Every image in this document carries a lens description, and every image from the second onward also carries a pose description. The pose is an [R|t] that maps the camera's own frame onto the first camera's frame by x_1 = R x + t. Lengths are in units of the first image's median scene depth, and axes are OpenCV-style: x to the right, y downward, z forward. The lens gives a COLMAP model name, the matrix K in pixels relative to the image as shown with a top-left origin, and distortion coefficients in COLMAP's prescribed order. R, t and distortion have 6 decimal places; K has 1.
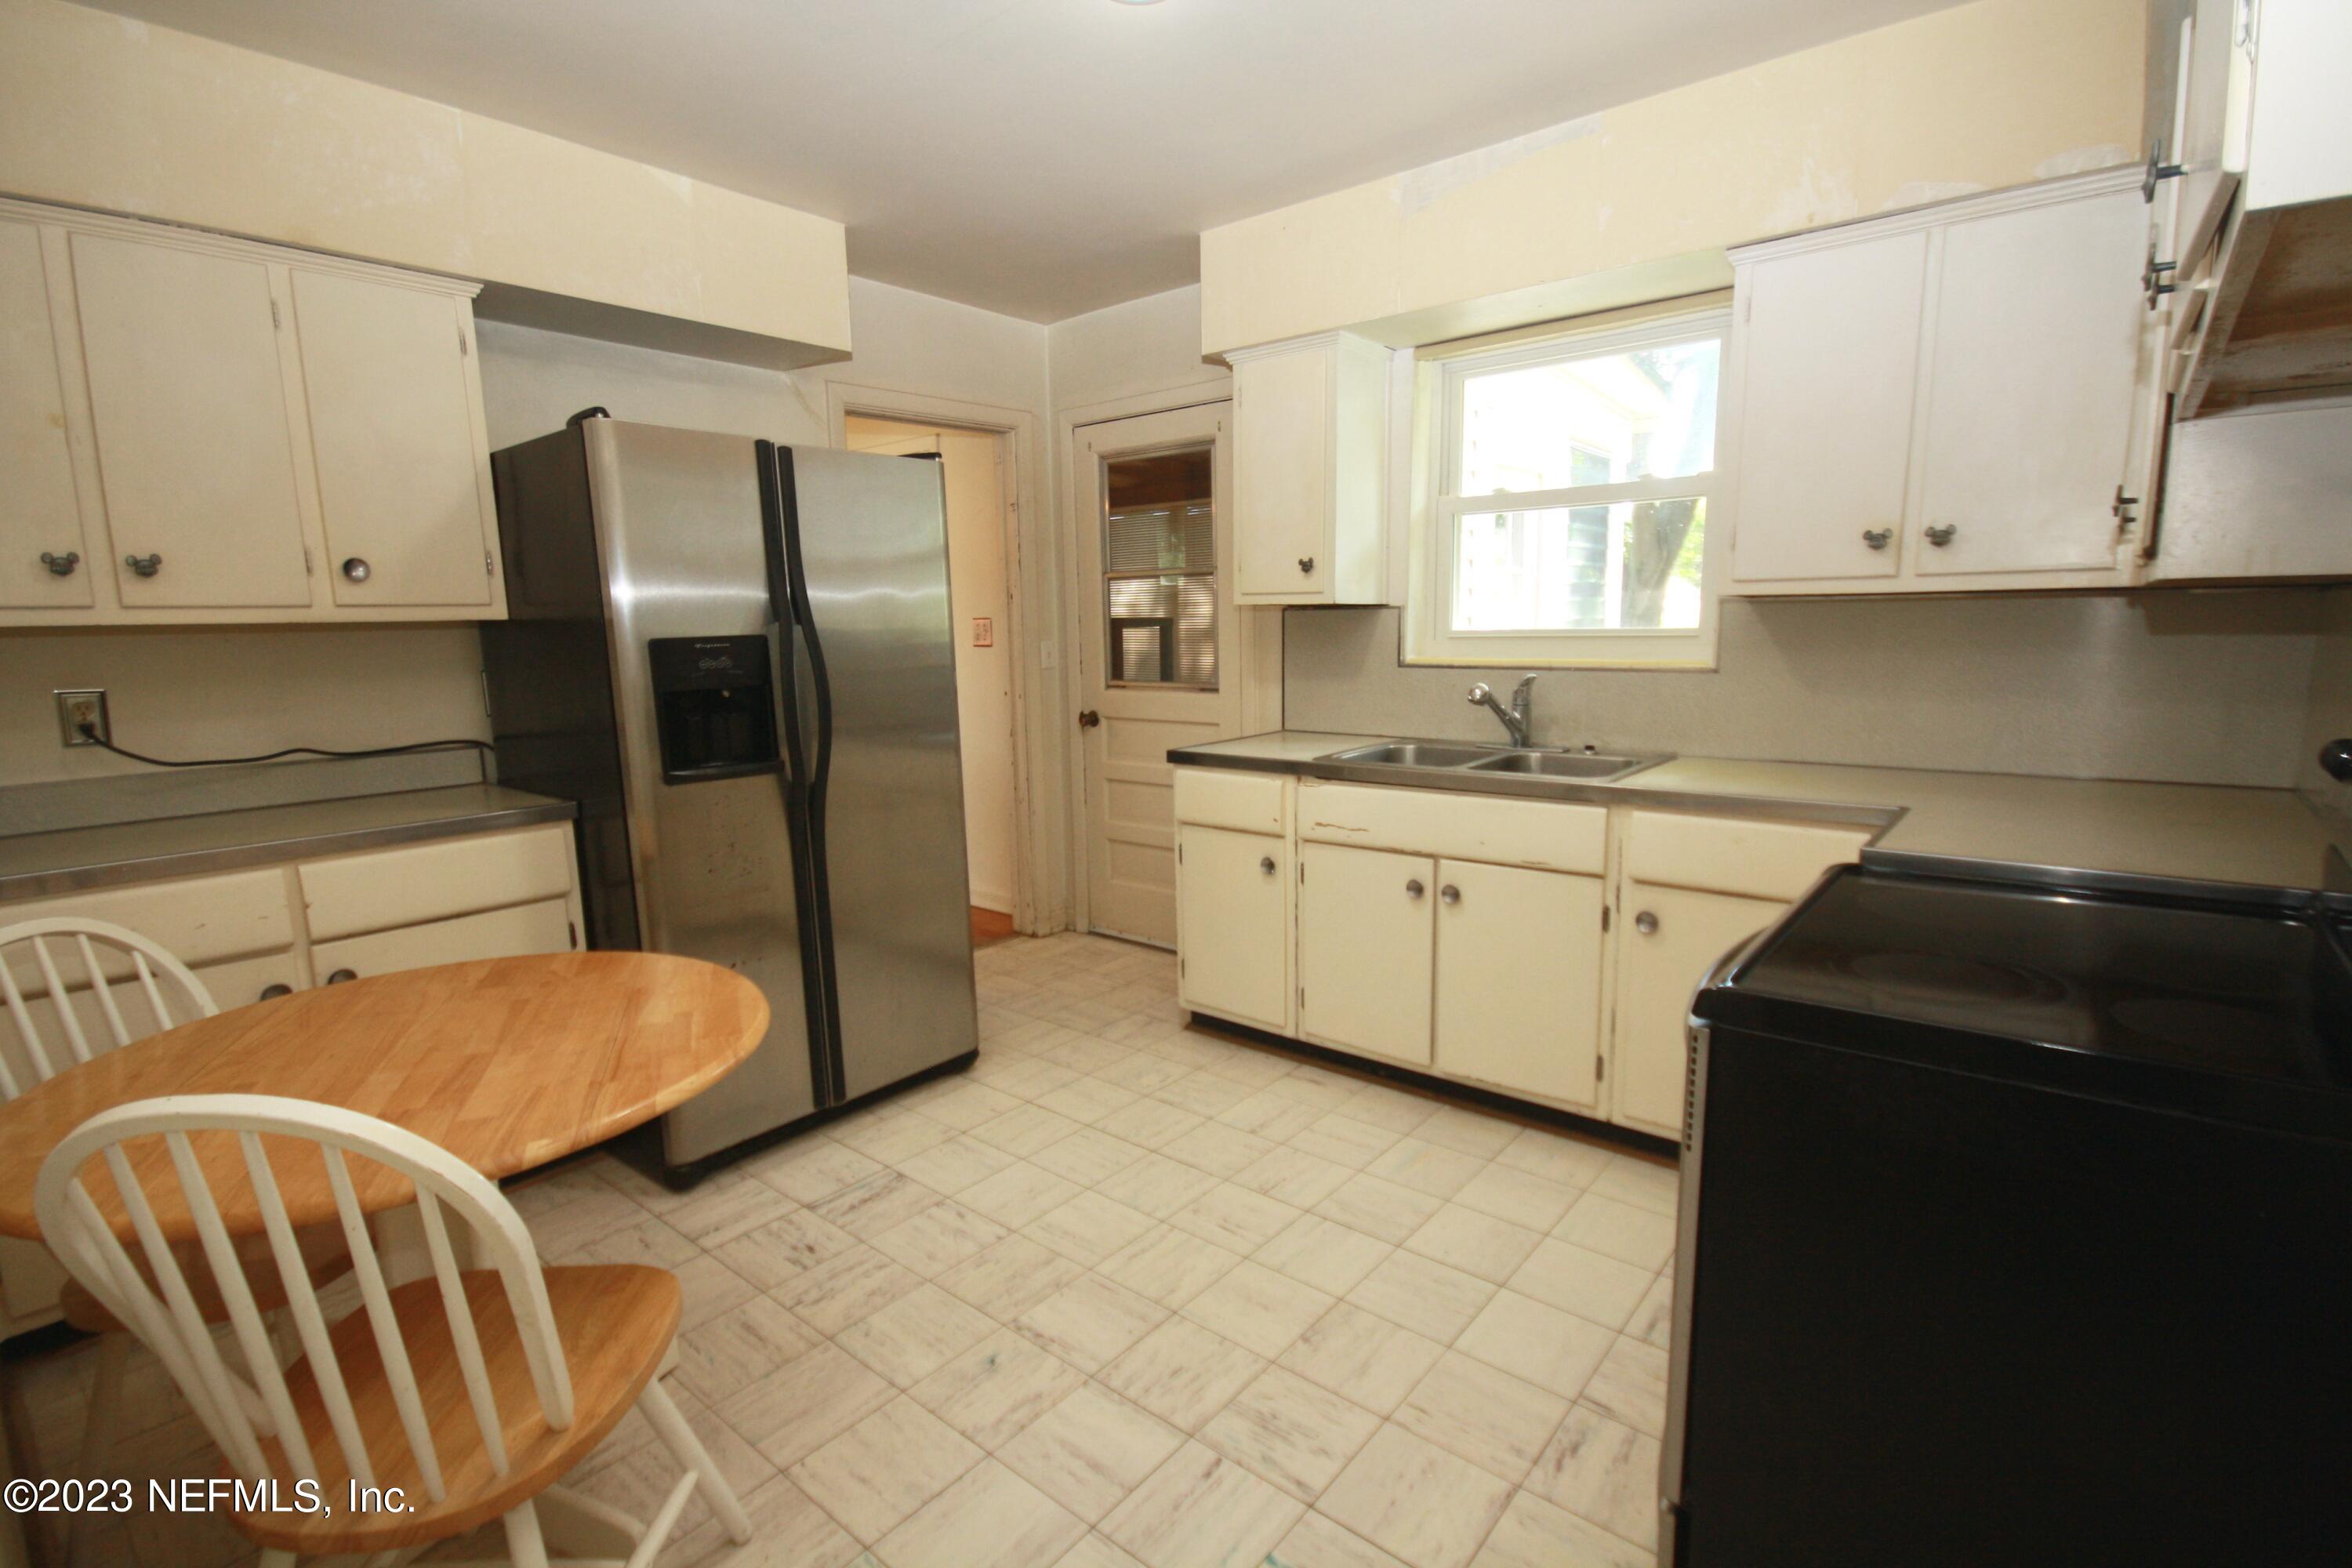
lens RADIAL K [[1096.5, 0, 1178.8], [0, 1096.5, 789.0], [0, 0, 1]] dist [-0.000339, -0.000143]
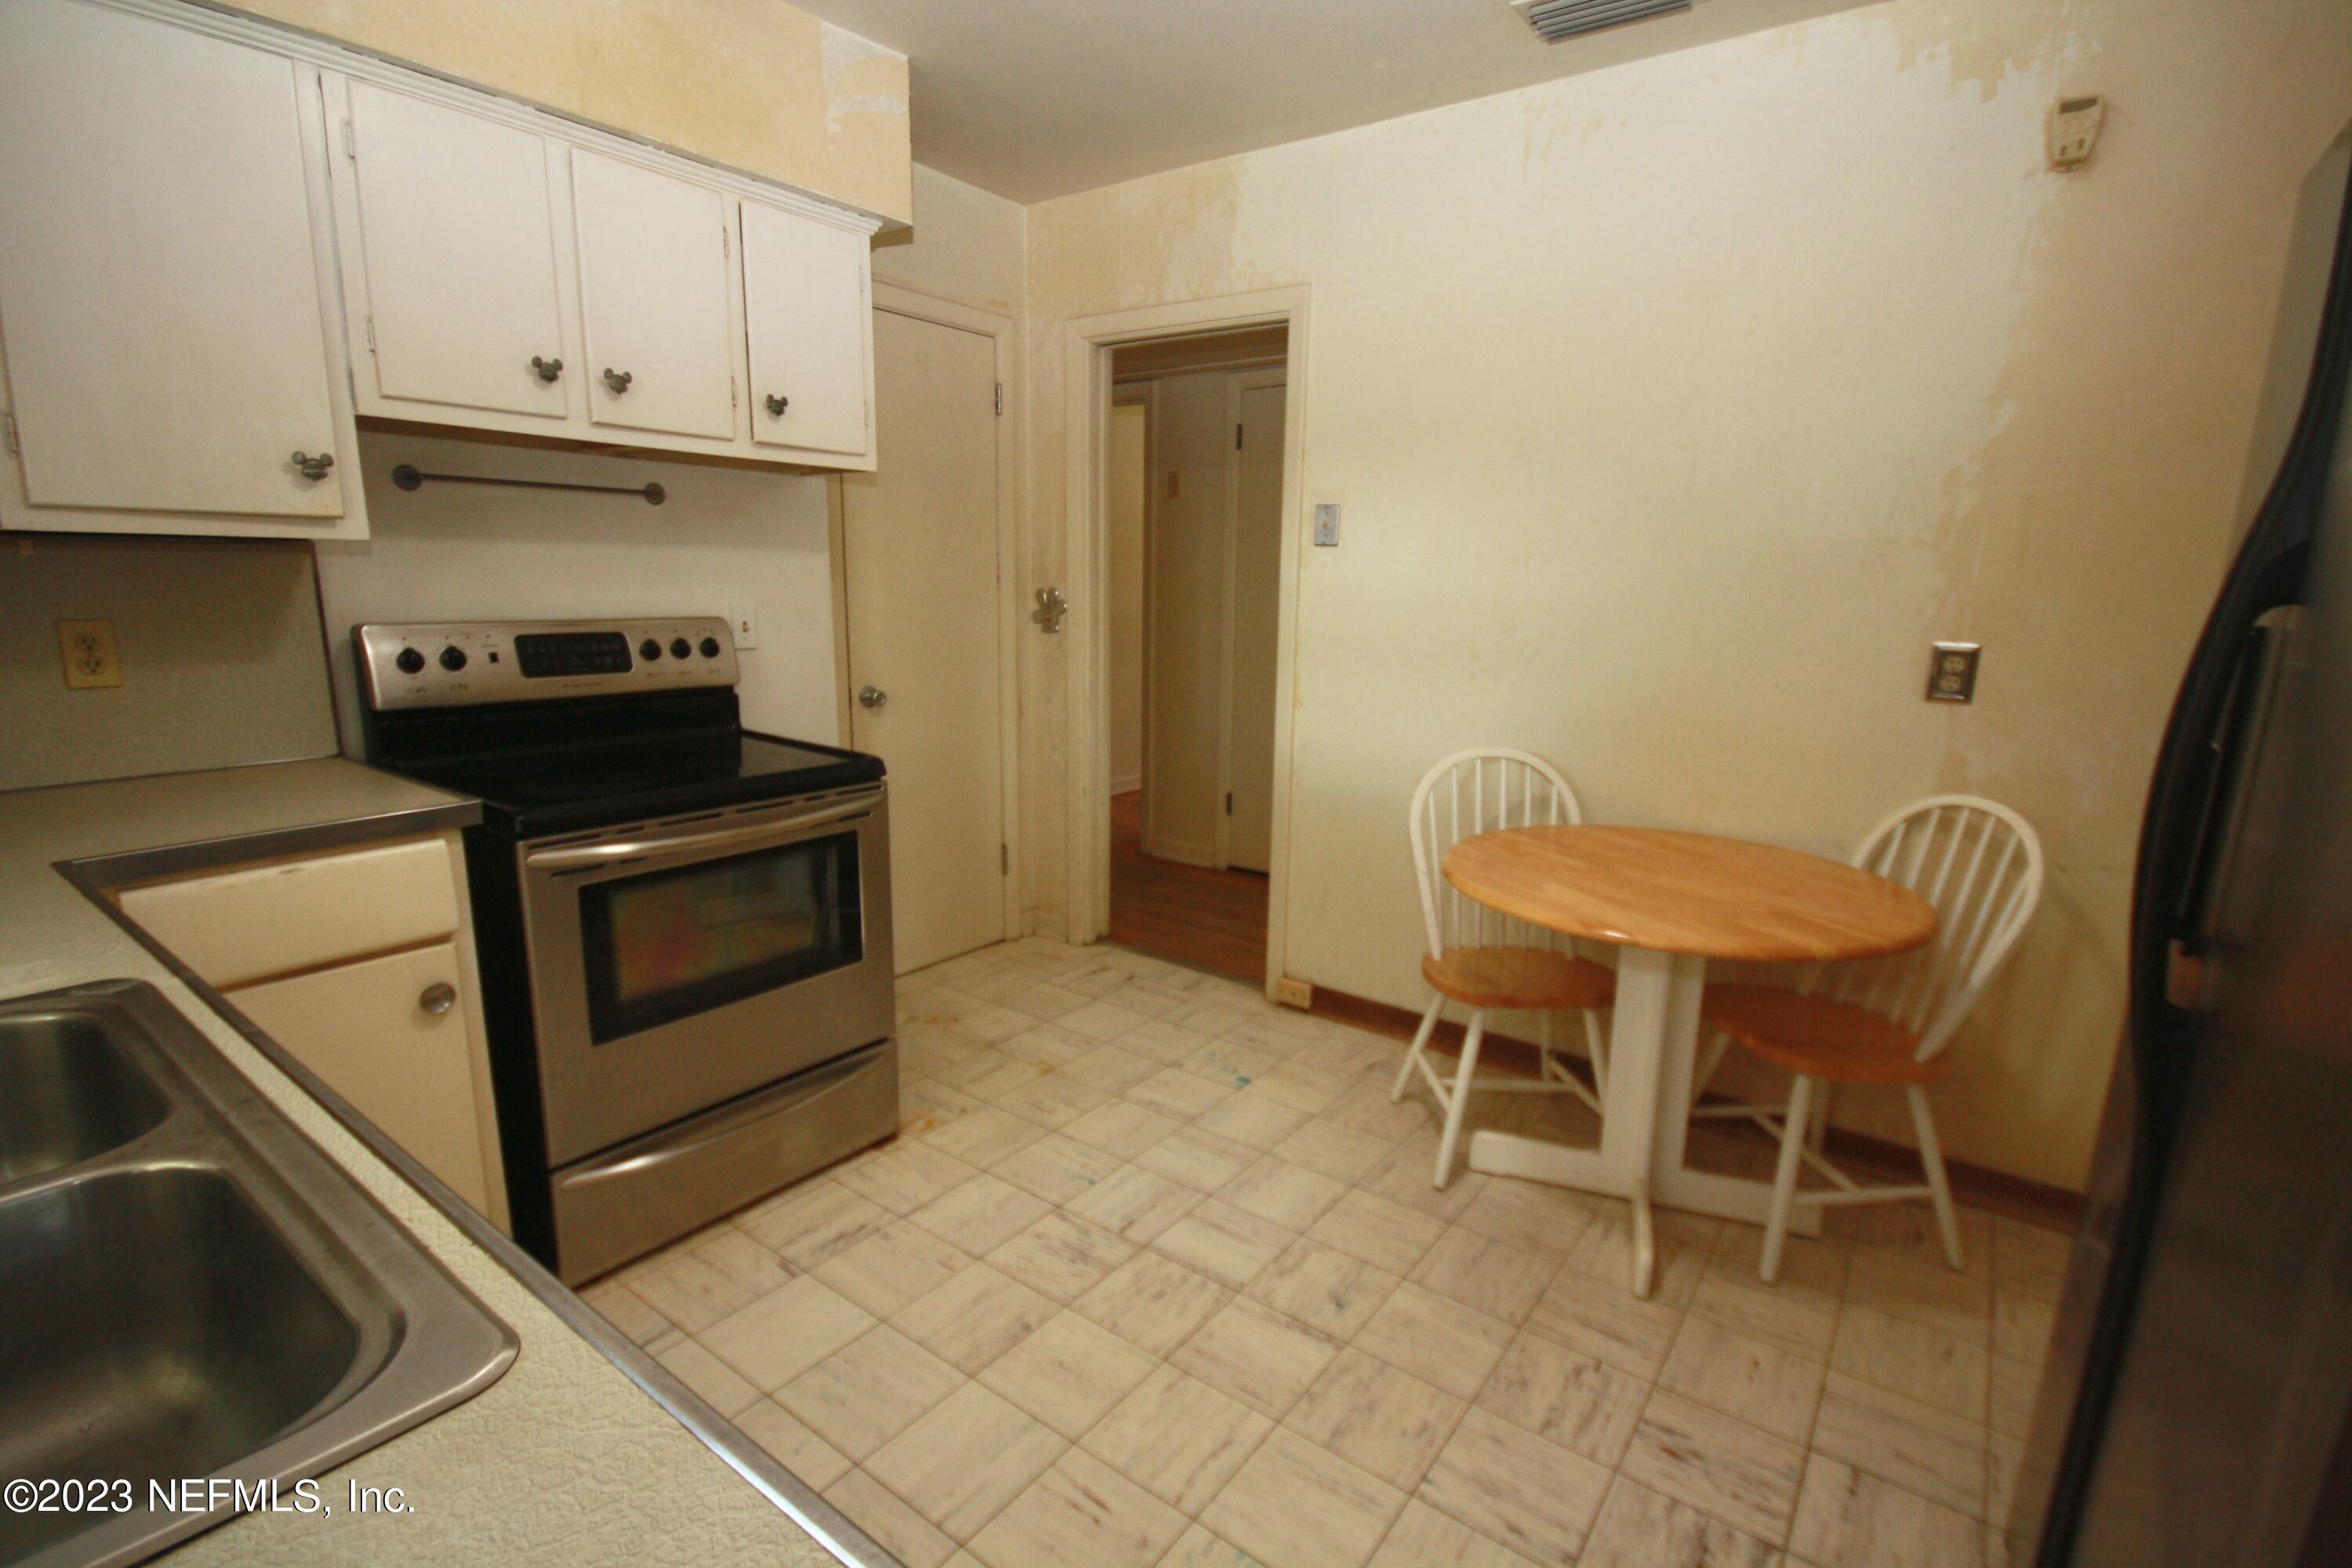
lens RADIAL K [[1096.5, 0, 1185.2], [0, 1096.5, 795.6], [0, 0, 1]] dist [-0.000339, -0.000143]
pose [[-0.998059, 0.007892, -0.061771, 0.034163], [-0.013679, 0.939924, 0.341110, -0.282046], [0.060752, 0.341293, -0.937992, 1.837985]]
